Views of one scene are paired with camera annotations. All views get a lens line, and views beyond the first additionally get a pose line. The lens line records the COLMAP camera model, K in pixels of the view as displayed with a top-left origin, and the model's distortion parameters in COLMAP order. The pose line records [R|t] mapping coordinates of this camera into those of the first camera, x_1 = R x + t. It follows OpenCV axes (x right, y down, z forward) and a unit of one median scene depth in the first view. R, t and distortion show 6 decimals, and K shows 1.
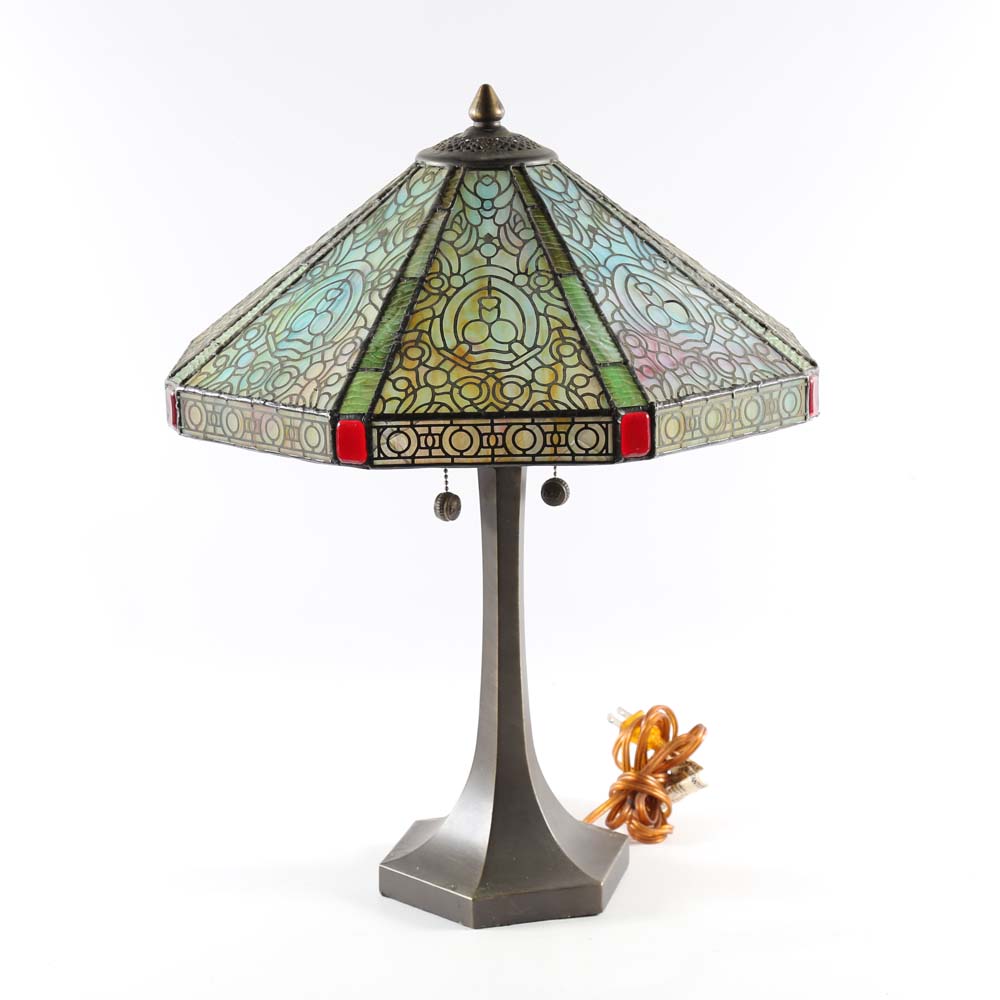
lens RADIAL K [[2064.0, 0, 500.0], [0, 2064.0, 500.0], [0, 0, 1]] dist [-0.028122, -0.127527]
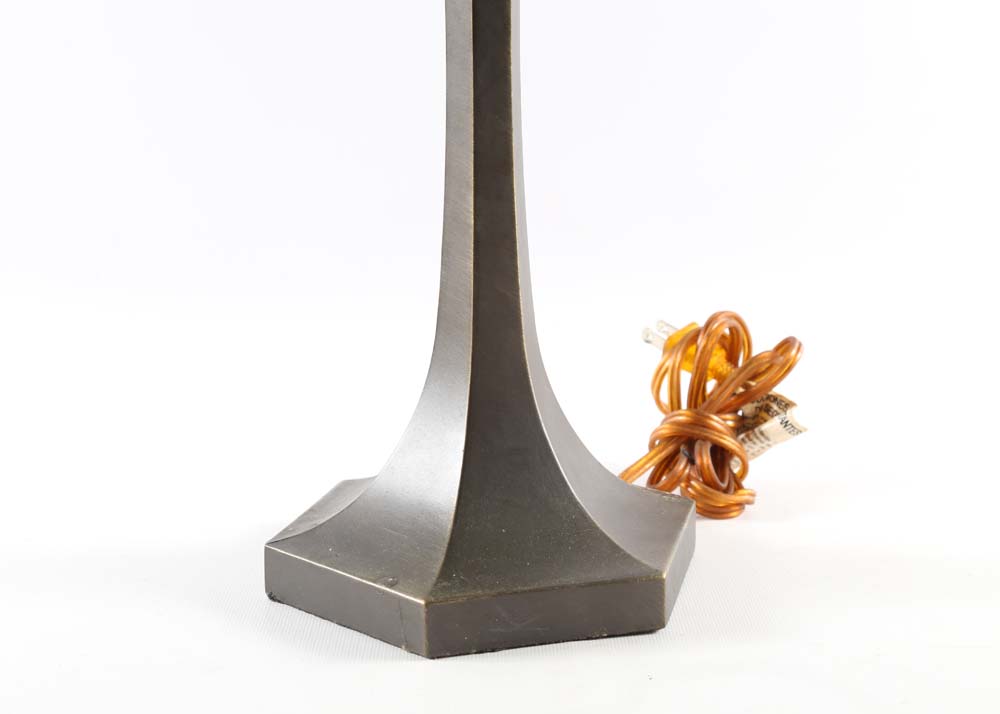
lens RADIAL K [[1707.5, 0, 500.0], [0, 1707.5, 357.0], [0, 0, 1]] dist [-0.006564, 0.002361]
pose [[0.999951, -0.001831, 0.009778, 0.001909], [0.001474, 0.999337, 0.036391, 0.138746], [-0.009838, -0.036375, 0.999290, 0.682476]]
